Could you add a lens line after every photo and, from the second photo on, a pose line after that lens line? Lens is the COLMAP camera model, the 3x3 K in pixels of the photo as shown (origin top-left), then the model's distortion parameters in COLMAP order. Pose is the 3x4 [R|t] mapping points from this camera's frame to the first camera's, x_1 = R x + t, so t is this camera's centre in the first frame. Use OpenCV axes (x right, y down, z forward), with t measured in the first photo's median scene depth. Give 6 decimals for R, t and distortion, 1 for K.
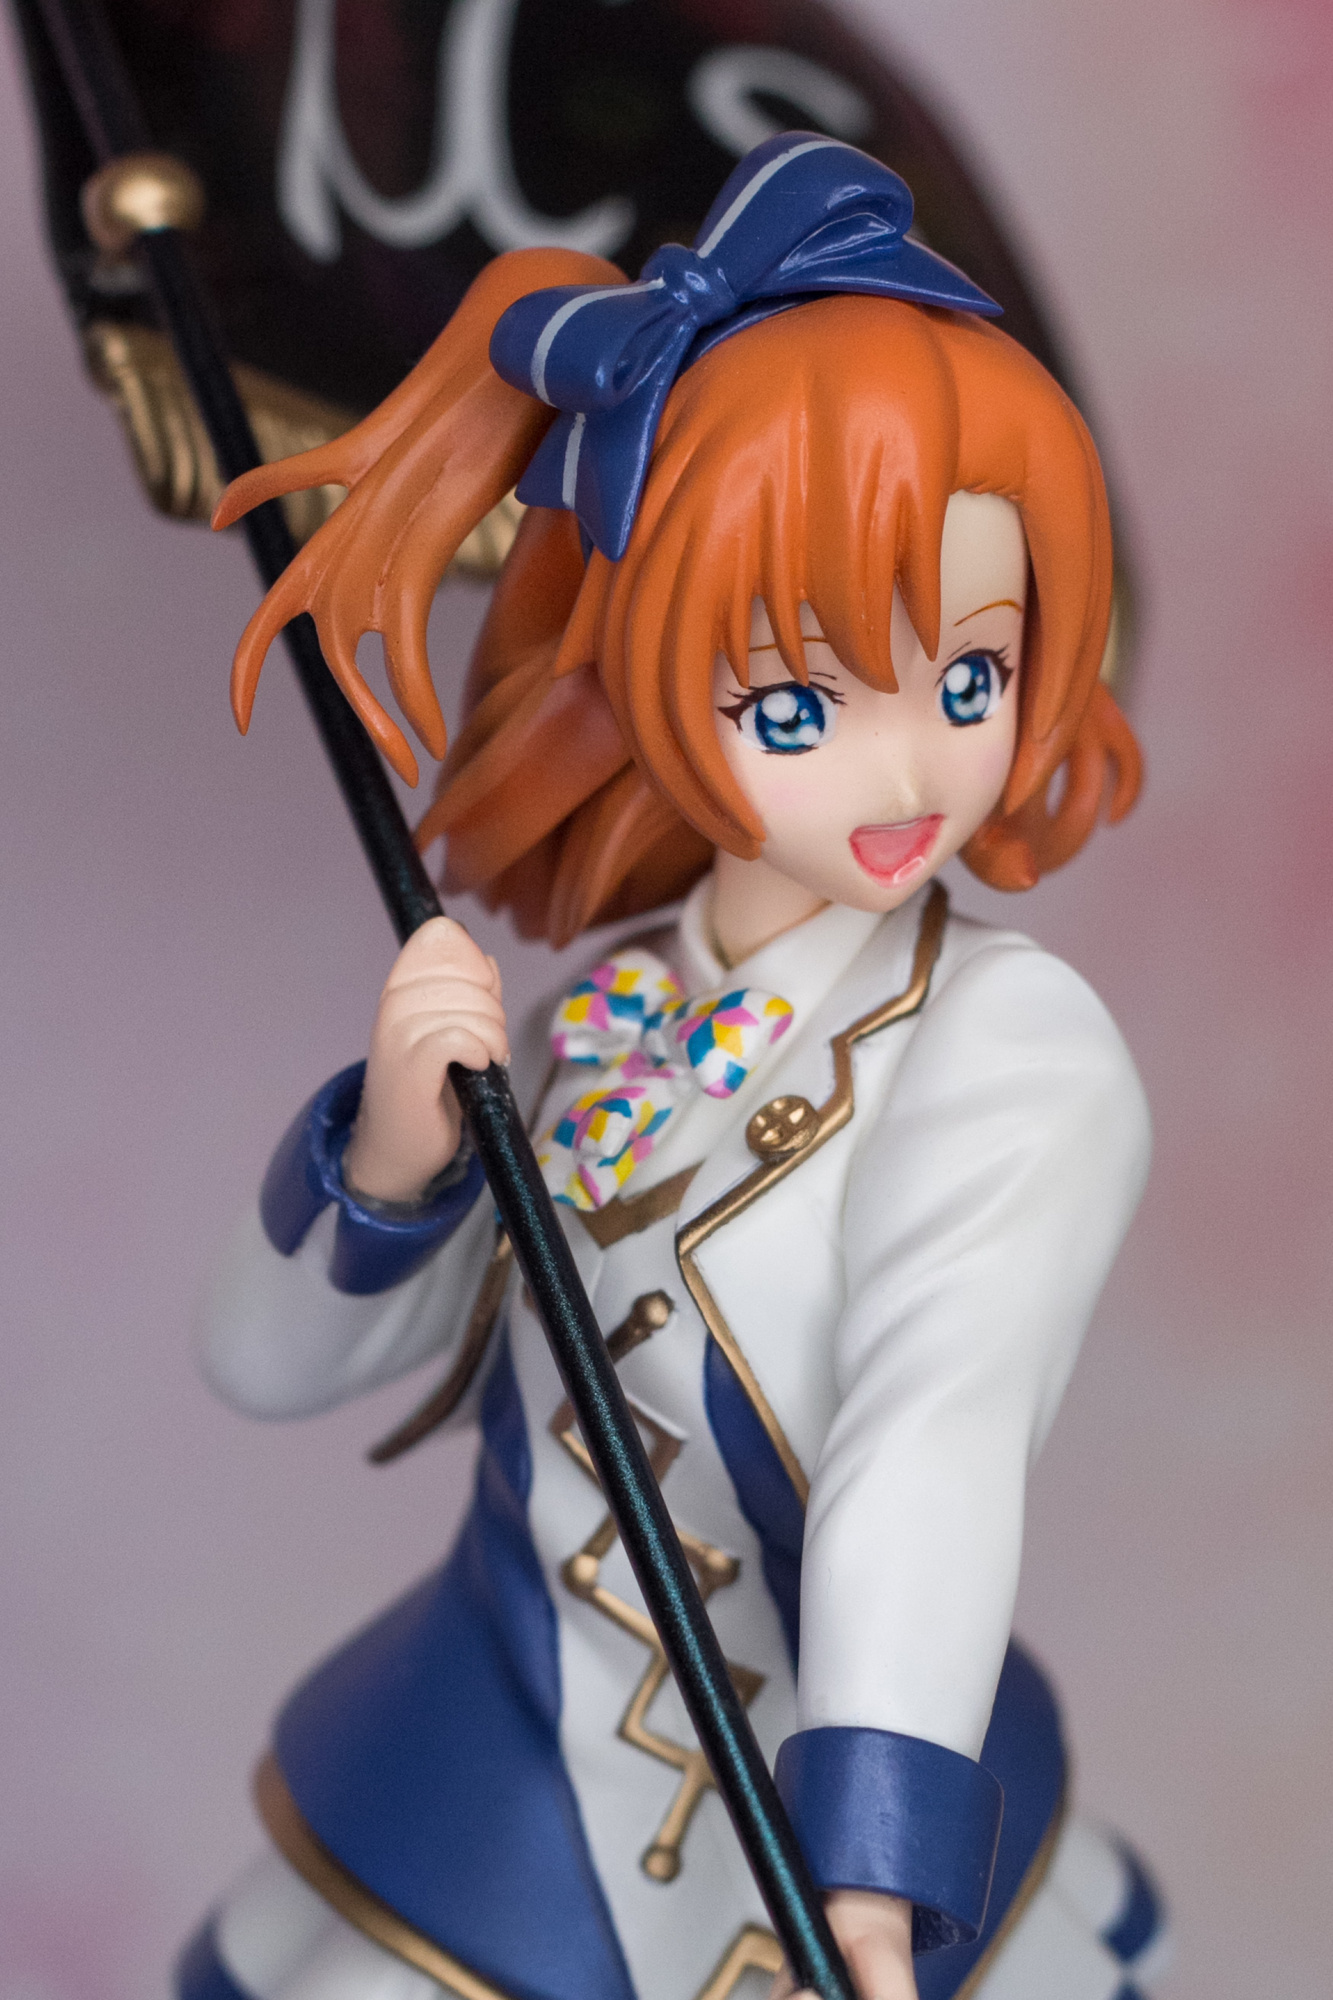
lens RADIAL K [[7560.4, 0, 667.4], [0, 7560.4, 1009.2], [0, 0, 1]] dist [-0.256150, 0.000000]
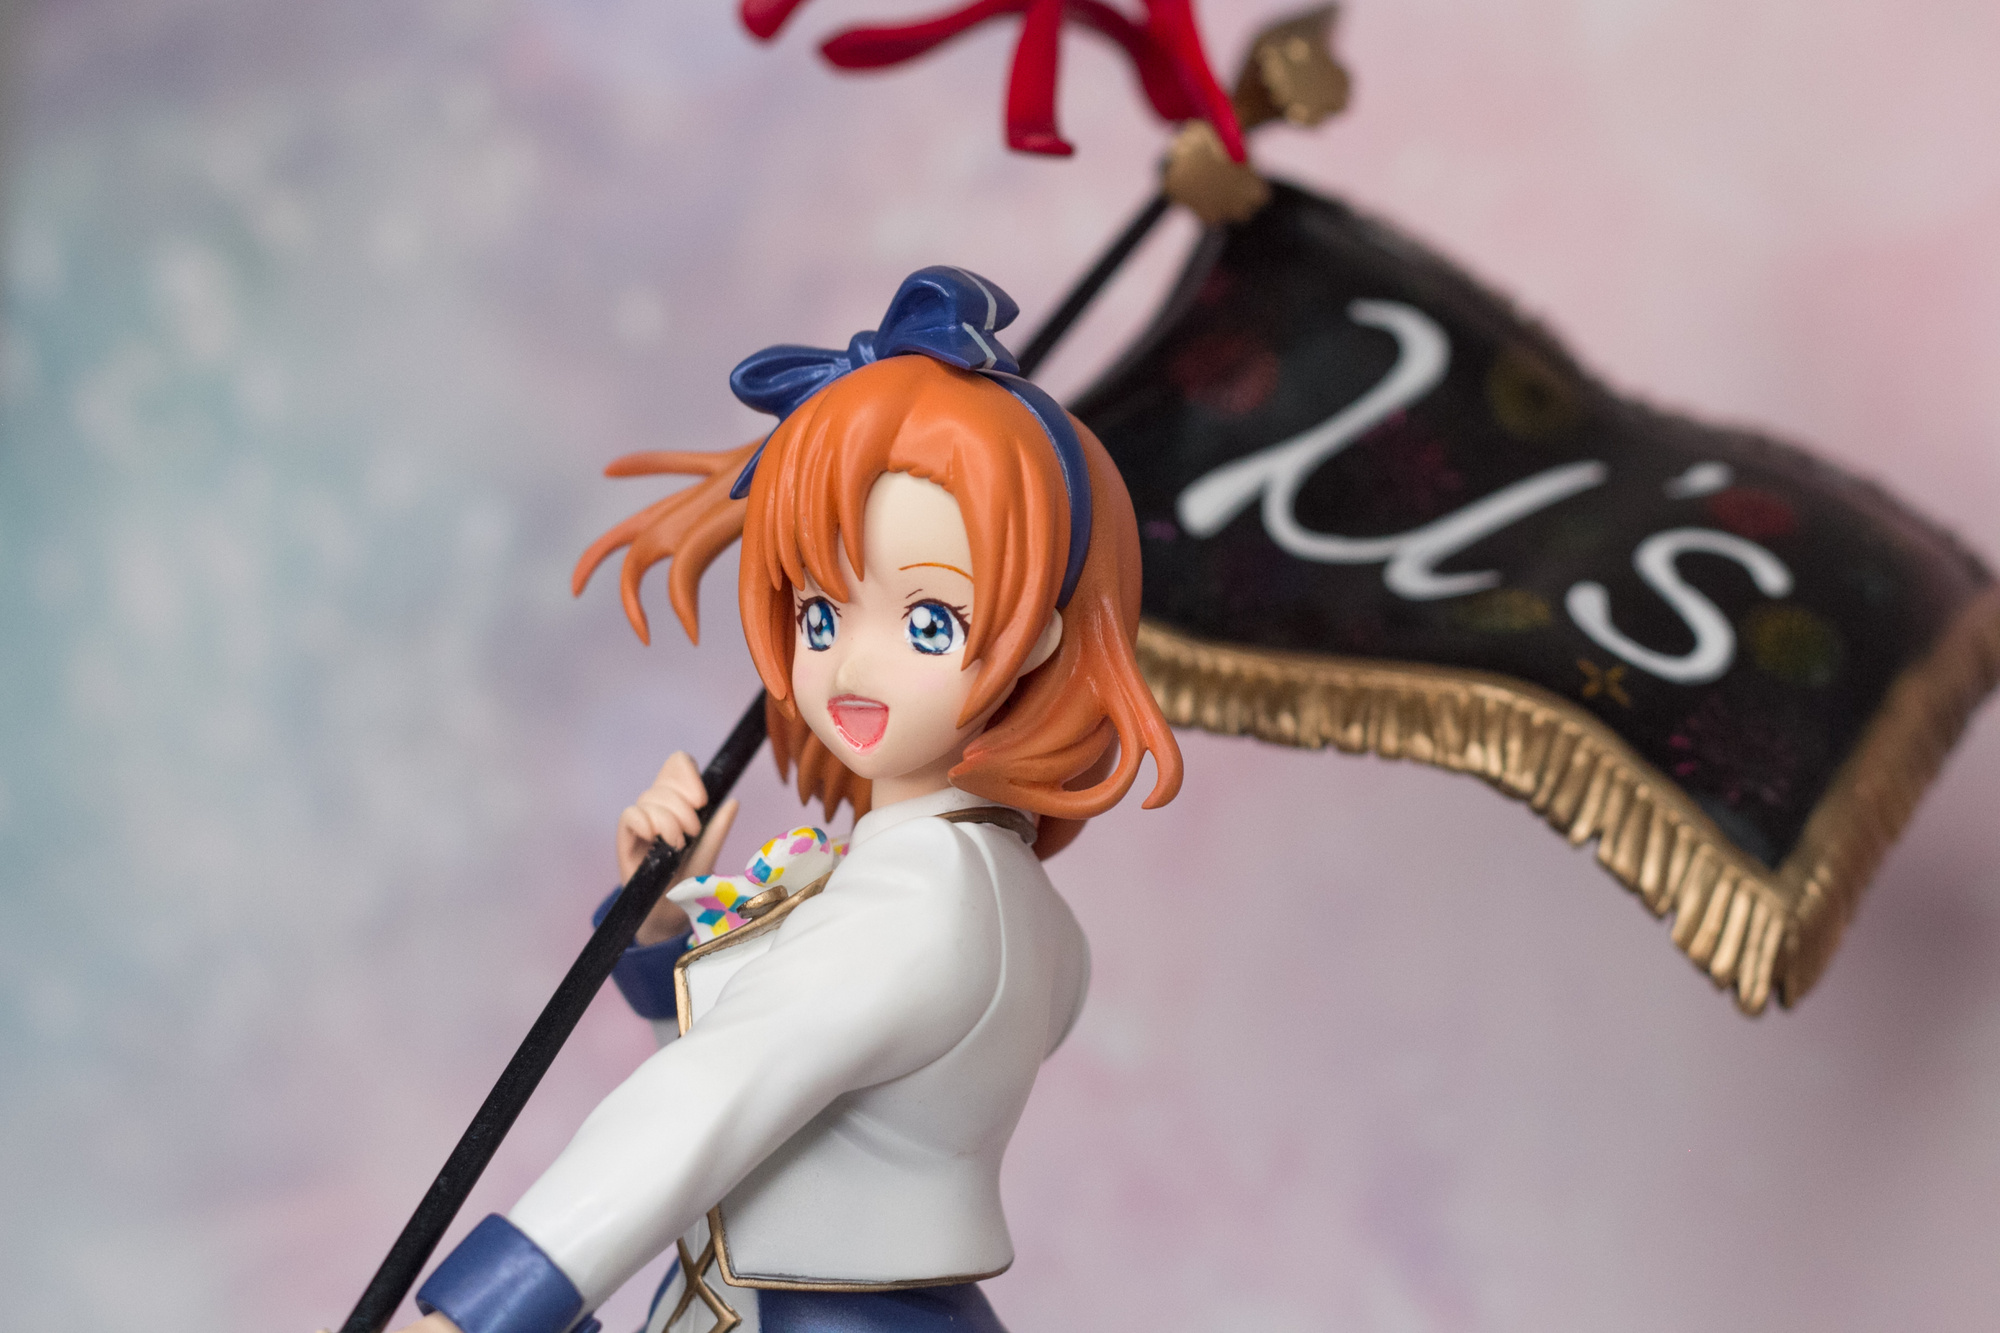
lens RADIAL K [[5558.7, 0, 948.0], [0, 5558.7, 759.8], [0, 0, 1]] dist [-0.077593, 0.000000]
pose [[0.580506, 0.063429, -0.811782, 0.908215], [-0.344620, 0.922406, -0.174366, 0.165600], [0.737733, 0.380977, 0.557321, 0.416020]]
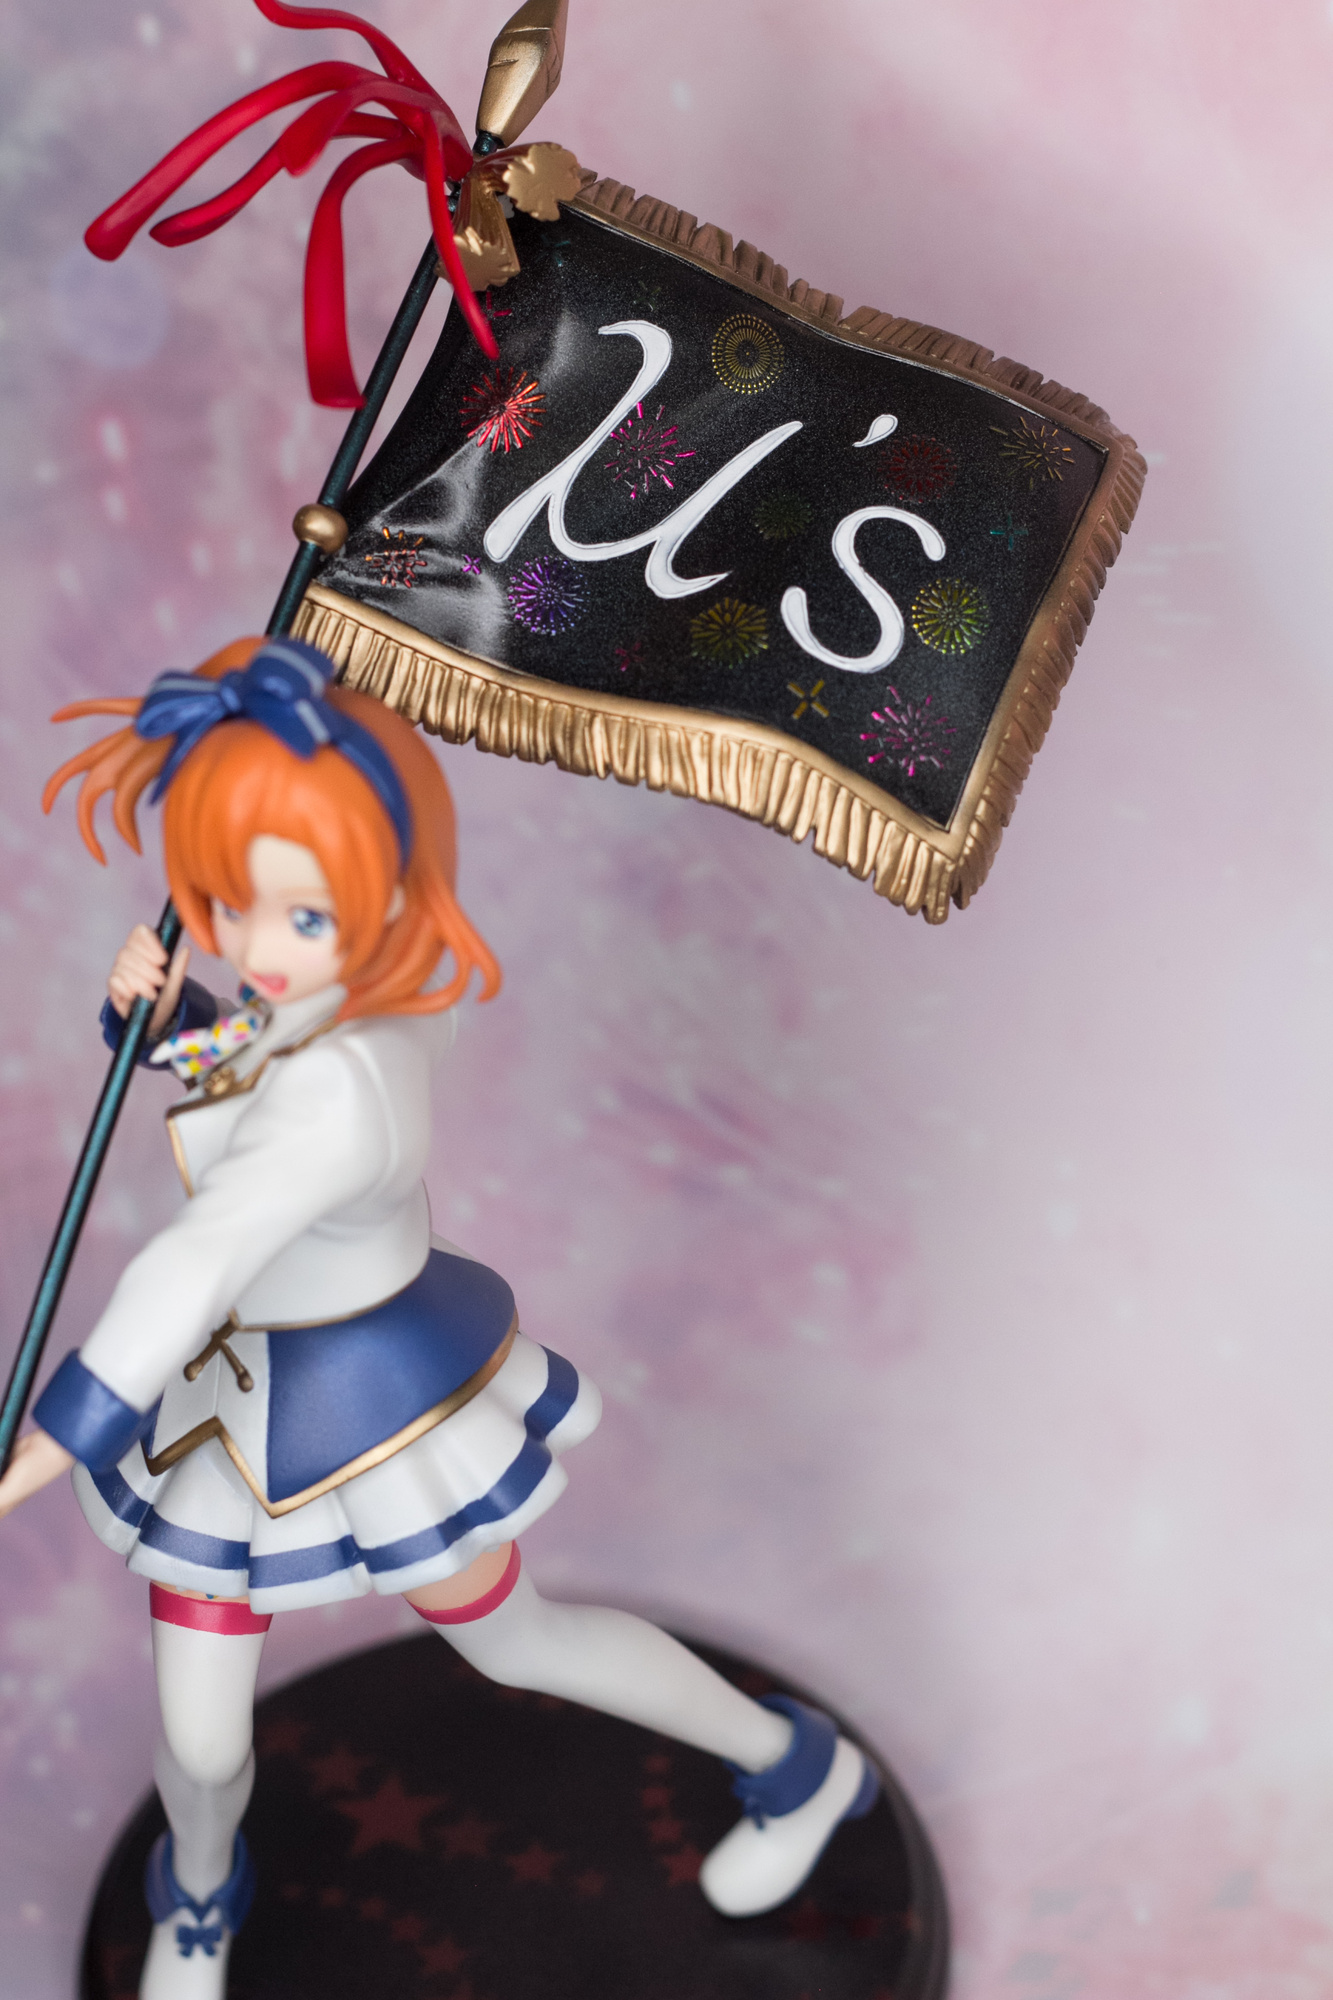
lens RADIAL K [[5401.4, 0, 553.4], [0, 5401.4, 977.2], [0, 0, 1]] dist [-0.162778, 0.000000]
pose [[0.608722, 0.402026, -0.683983, 1.071619], [-0.219313, 0.913782, 0.341913, -0.536664], [0.762469, -0.058124, 0.644408, 0.117977]]
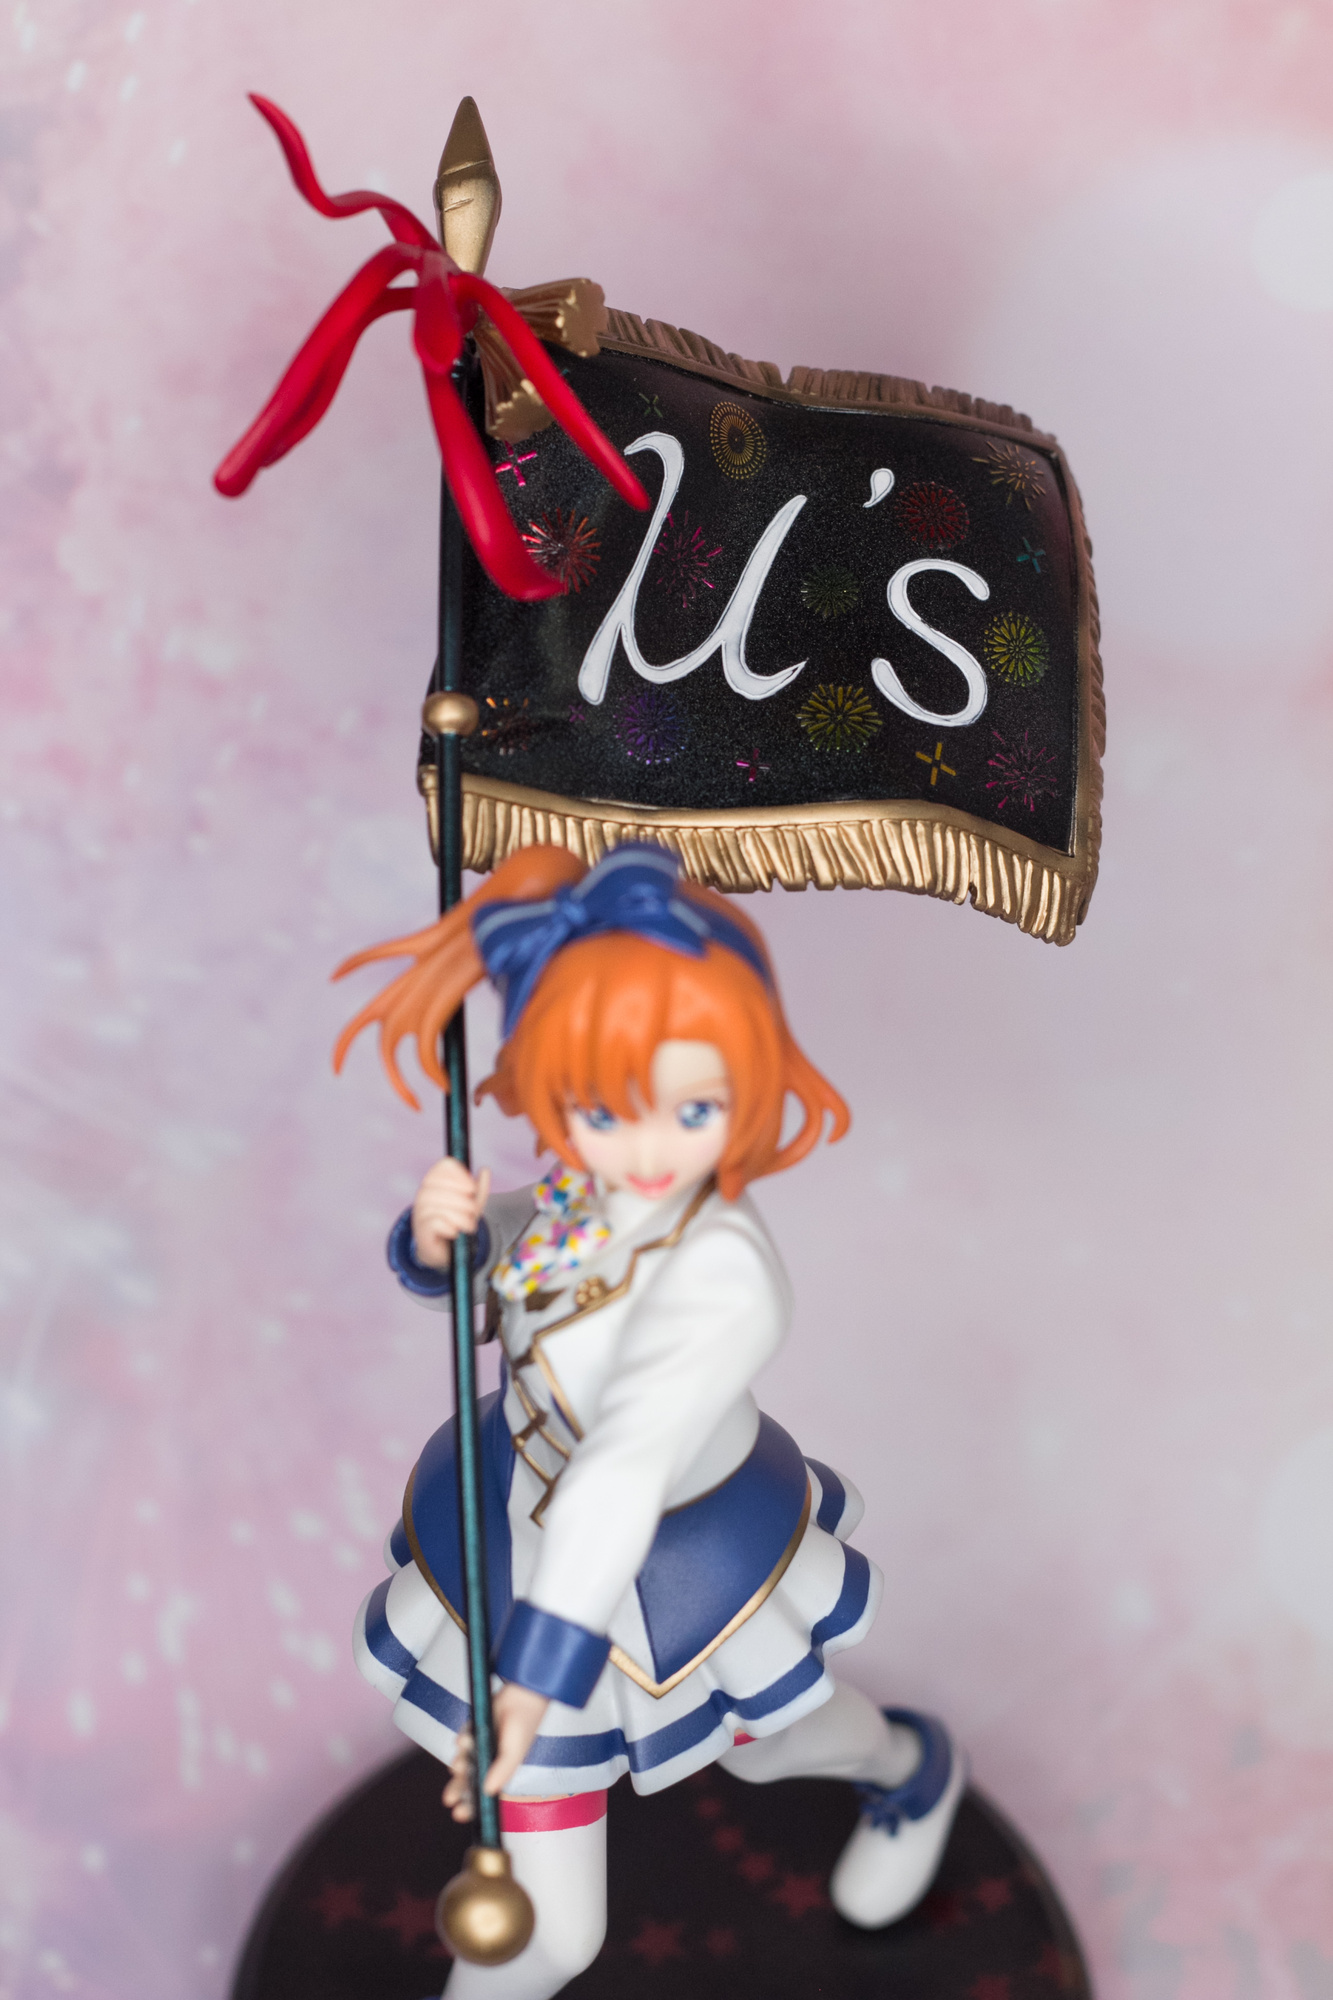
lens RADIAL K [[5401.4, 0, 674.9], [0, 5401.4, 998.5], [0, 0, 1]] dist [-0.162778, 0.000000]
pose [[0.912221, 0.223731, -0.343216, 0.516224], [-0.110565, 0.941082, 0.319594, -0.525203], [0.394498, -0.253593, 0.883211, -0.252924]]
